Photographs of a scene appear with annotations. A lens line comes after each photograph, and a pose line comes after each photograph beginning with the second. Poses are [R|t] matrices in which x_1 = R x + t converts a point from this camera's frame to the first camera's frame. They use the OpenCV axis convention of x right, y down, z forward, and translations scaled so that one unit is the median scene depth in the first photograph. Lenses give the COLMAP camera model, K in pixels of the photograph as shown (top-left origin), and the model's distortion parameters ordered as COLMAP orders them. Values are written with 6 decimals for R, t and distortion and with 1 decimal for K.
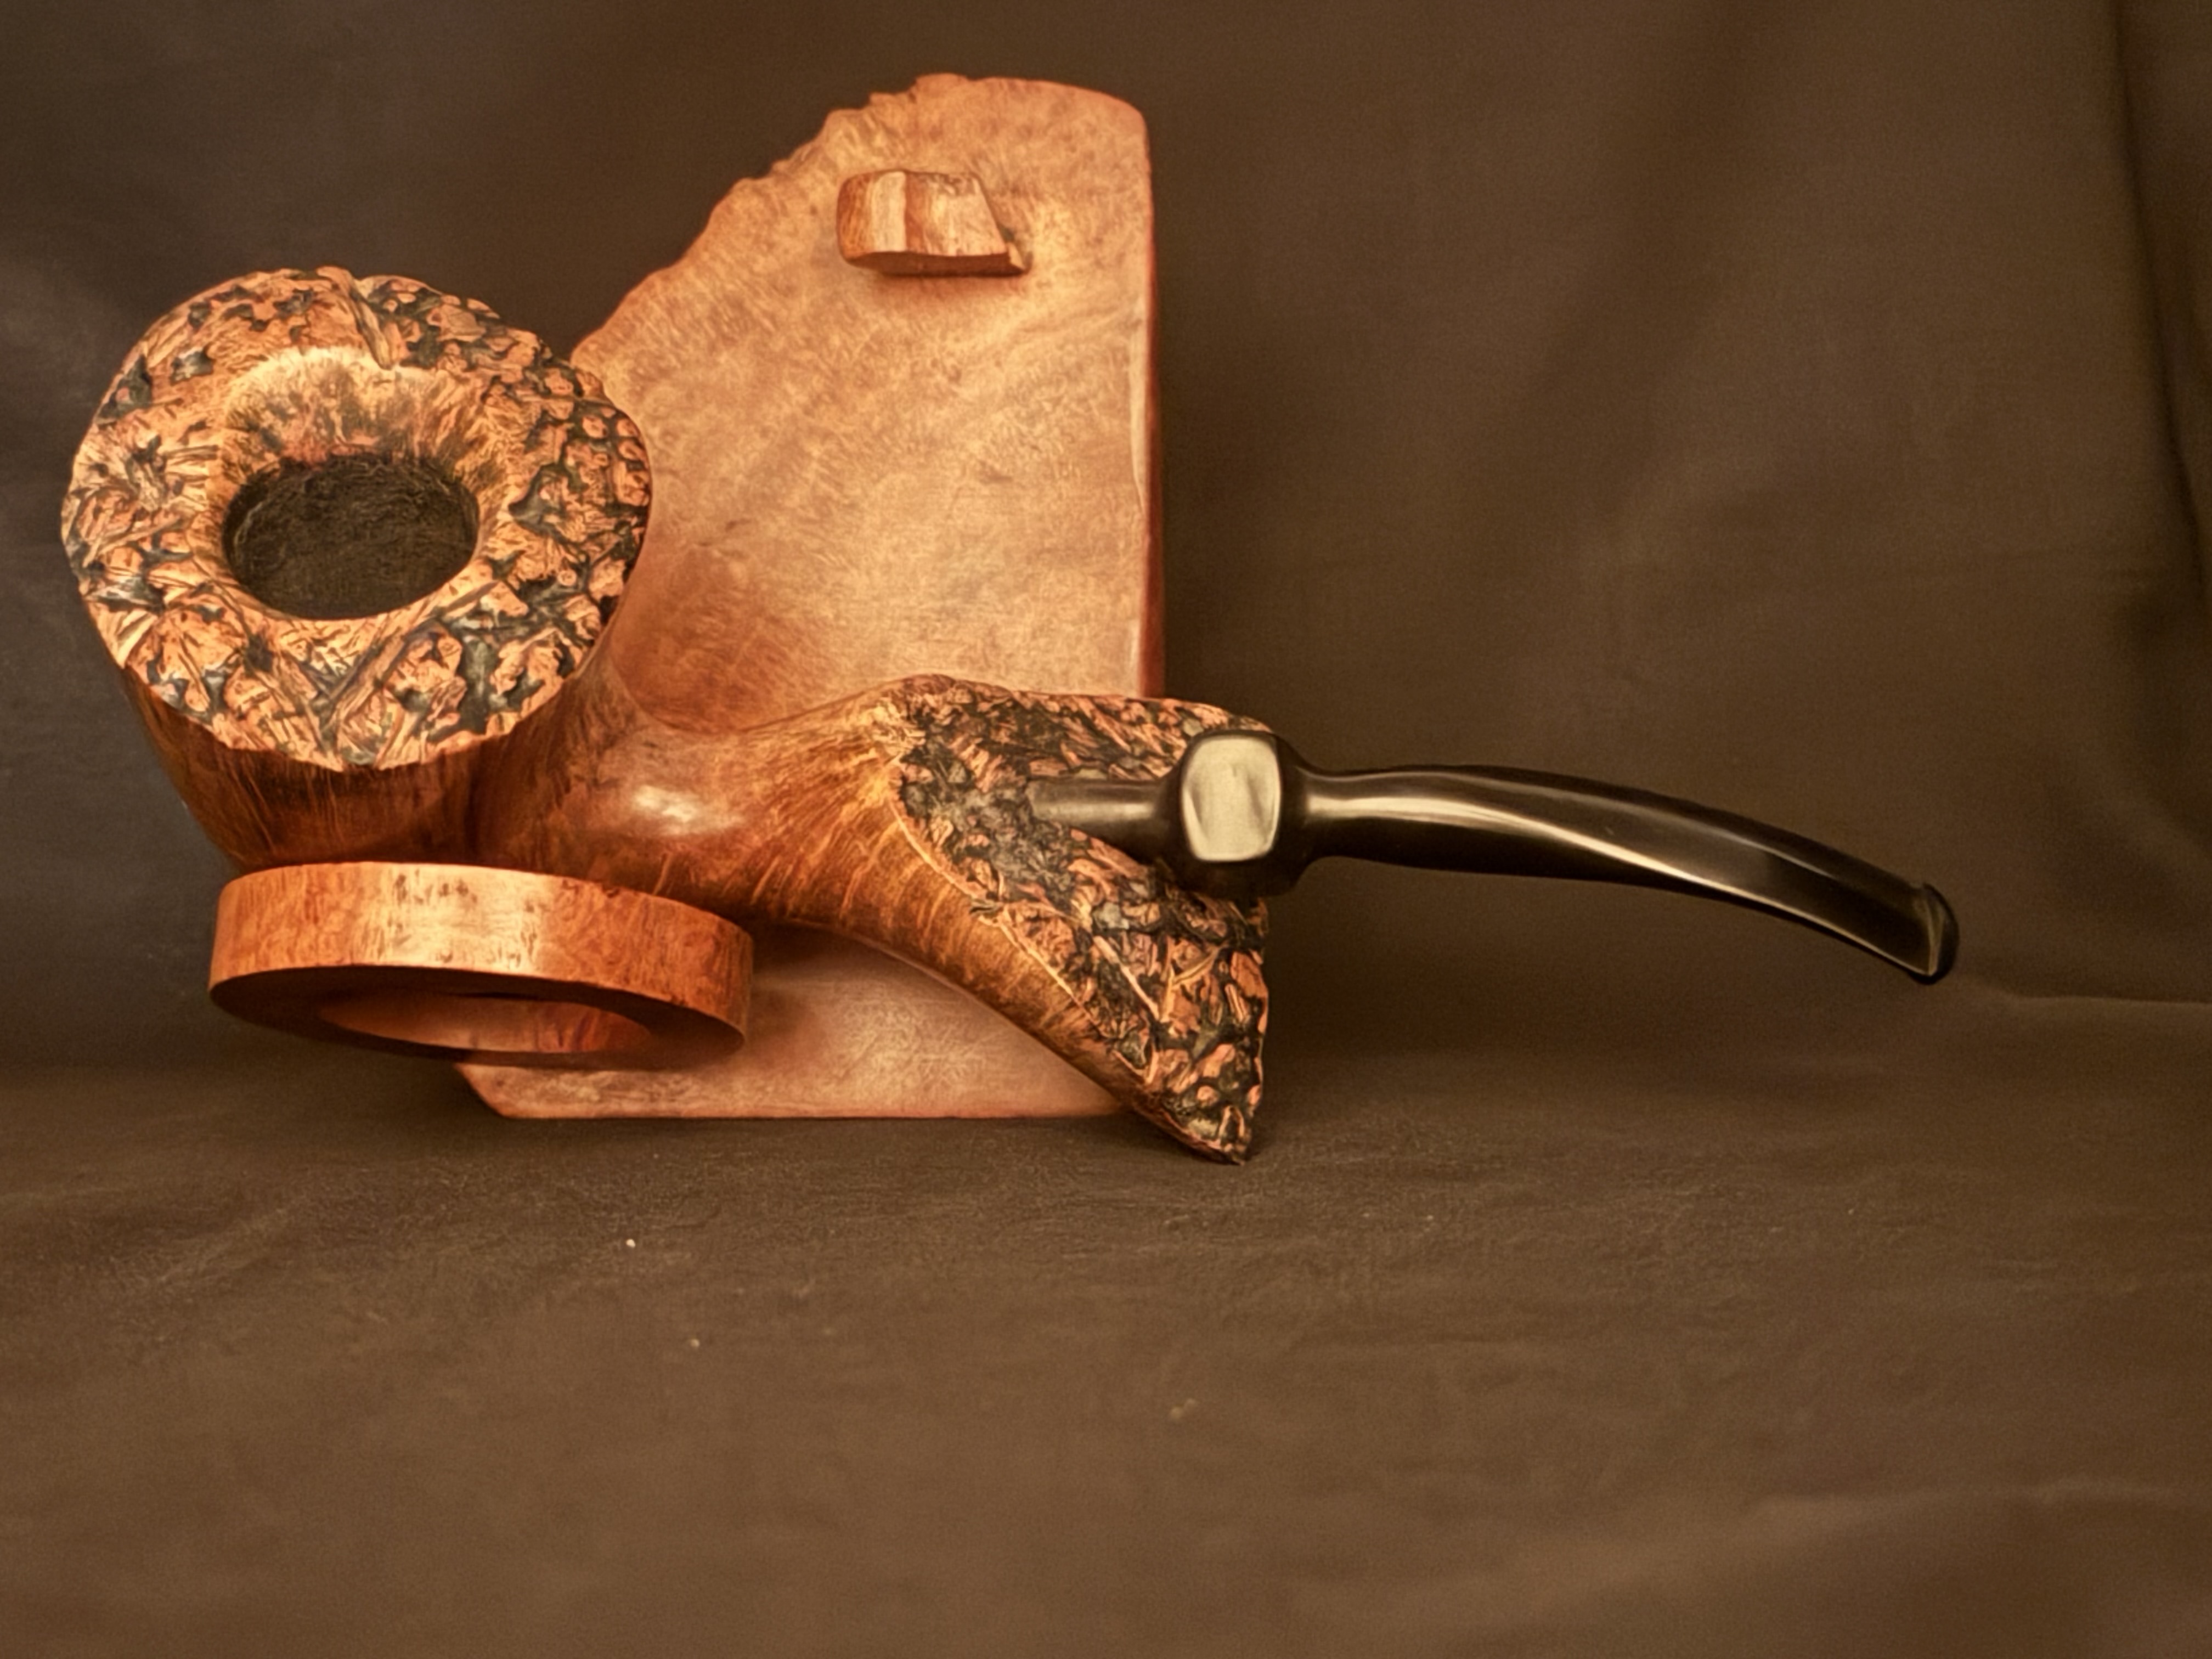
lens RADIAL K [[3797.8, 0, 1147.8], [0, 3797.8, 893.2], [0, 0, 1]] dist [-0.006219, 1.016142]
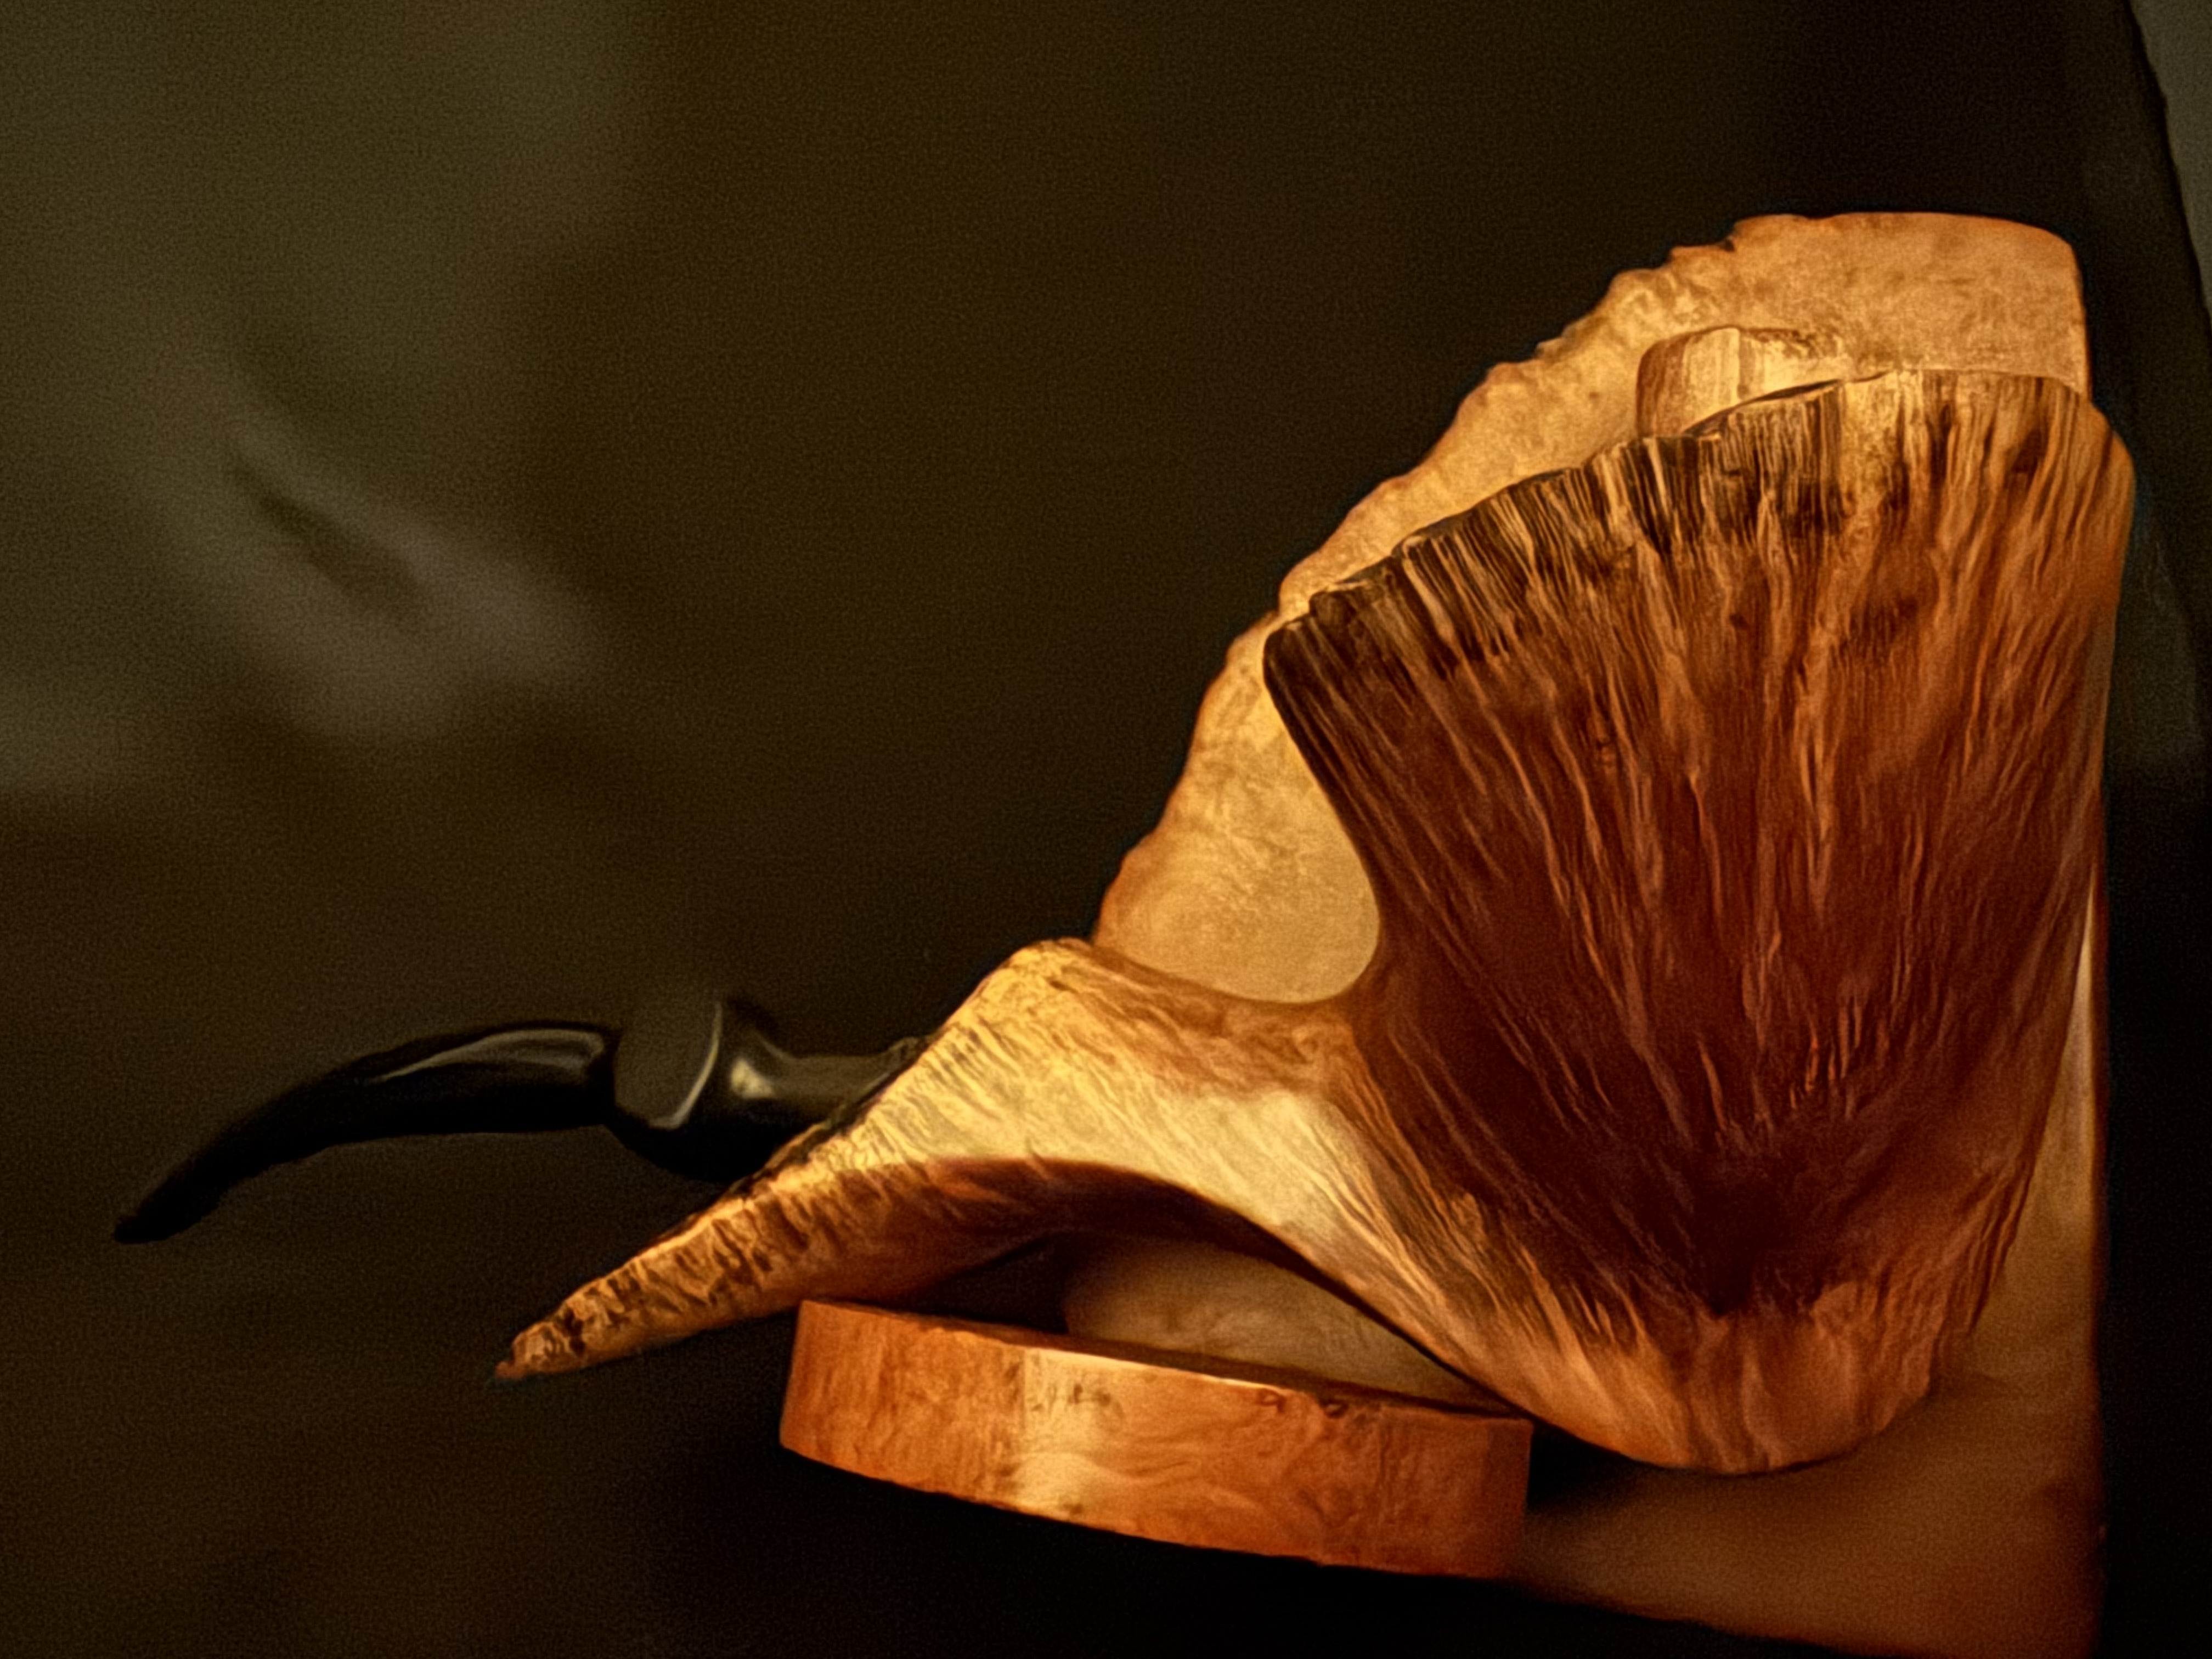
lens RADIAL K [[1988.0, 0, 954.6], [0, 1988.0, 833.9], [0, 0, 1]] dist [0.015830, -0.008345]
pose [[0.956923, 0.021674, -0.289531, -0.094349], [-0.030983, 0.999139, -0.027607, -0.073807], [0.288684, 0.035388, 0.956770, 0.575672]]
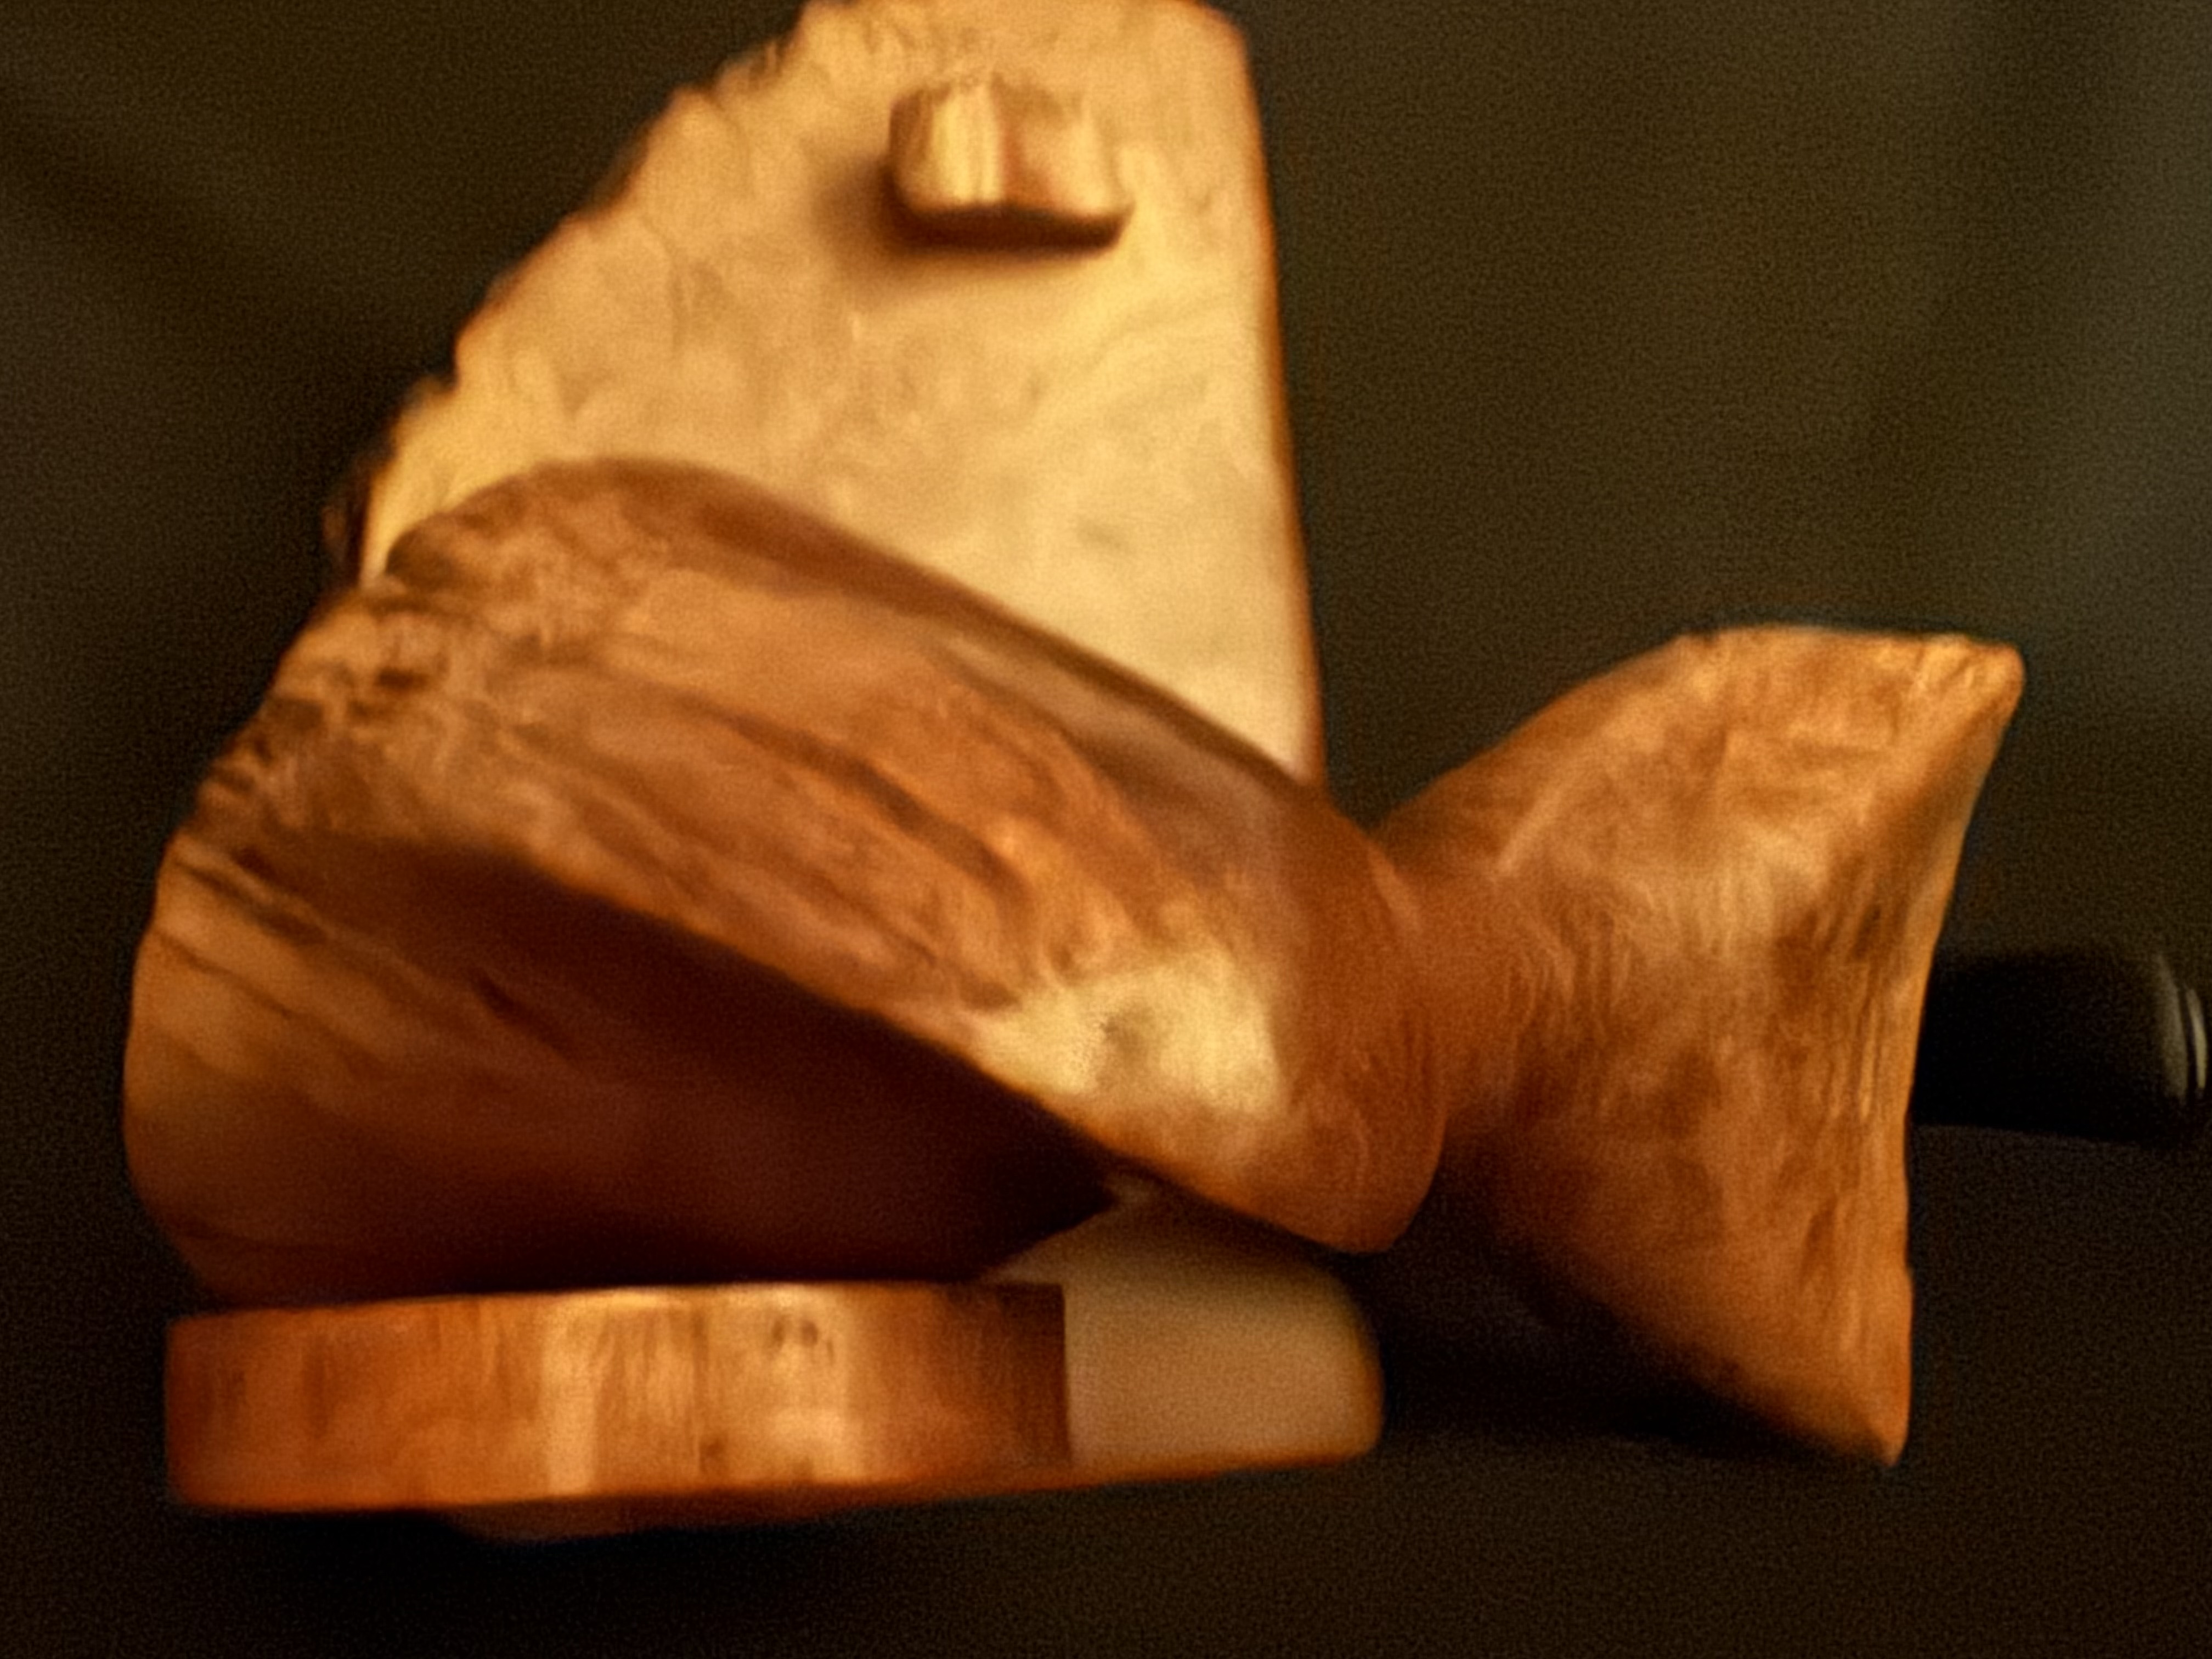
lens RADIAL K [[2685.6, 0, 790.8], [0, 2685.6, 834.4], [0, 0, 1]] dist [0.004460, -0.007655]
pose [[0.928412, -0.039971, 0.369396, -0.276859], [0.029339, 0.998979, 0.034358, -0.072856], [-0.370392, -0.021061, 0.928637, 0.557589]]
